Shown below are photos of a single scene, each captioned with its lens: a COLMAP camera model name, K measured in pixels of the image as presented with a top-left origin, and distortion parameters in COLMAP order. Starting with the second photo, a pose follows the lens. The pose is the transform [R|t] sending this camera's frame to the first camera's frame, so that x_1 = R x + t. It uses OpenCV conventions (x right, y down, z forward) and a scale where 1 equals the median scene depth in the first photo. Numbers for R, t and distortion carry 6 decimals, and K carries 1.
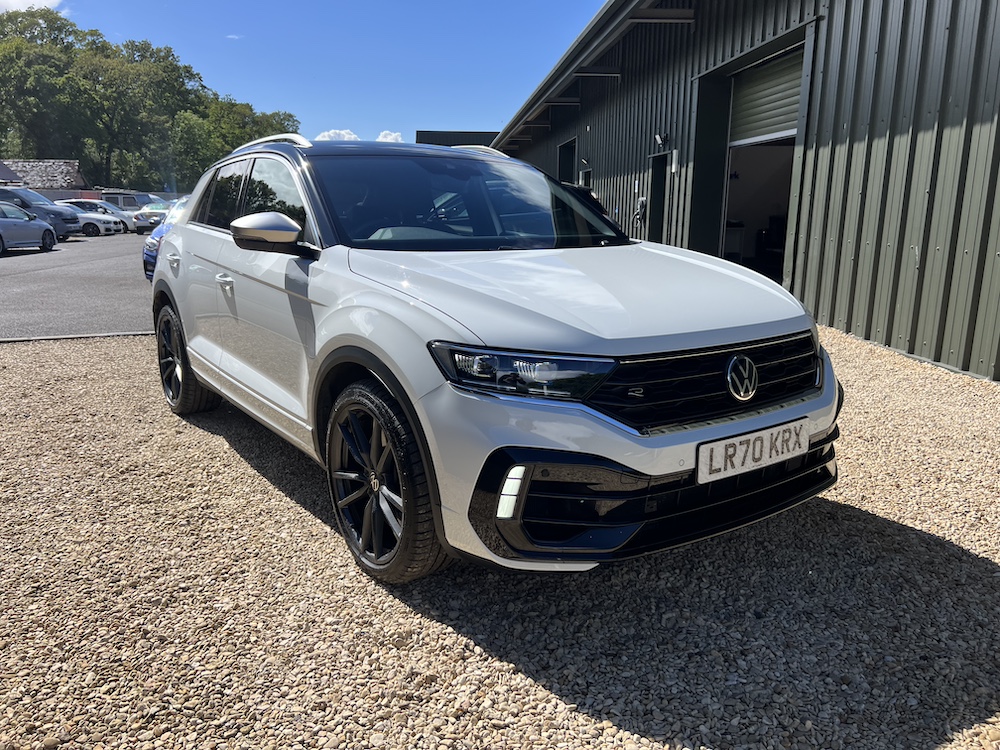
lens RADIAL K [[763.7, 0, 496.3], [0, 763.7, 388.4], [0, 0, 1]] dist [0.040362, -0.050380]
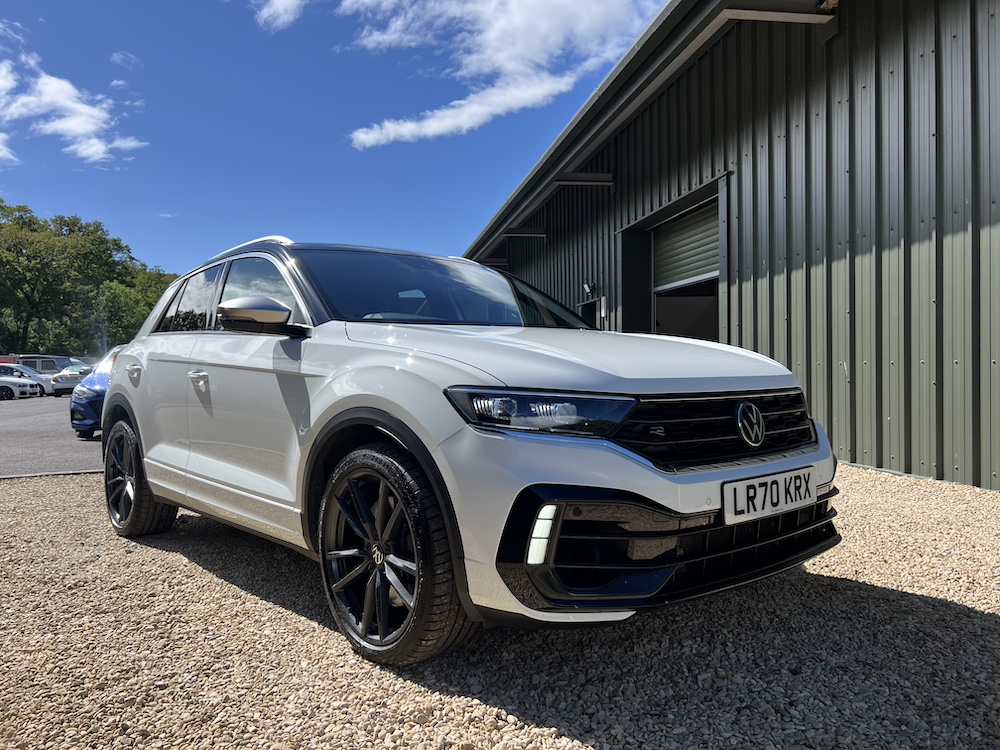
lens RADIAL K [[763.7, 0, 496.3], [0, 763.7, 388.4], [0, 0, 1]] dist [0.040362, -0.050380]
pose [[0.994421, -0.020580, 0.103460, -0.102015], [0.042282, 0.976313, -0.212190, 0.121921], [-0.096643, 0.215381, 0.971736, 0.030834]]
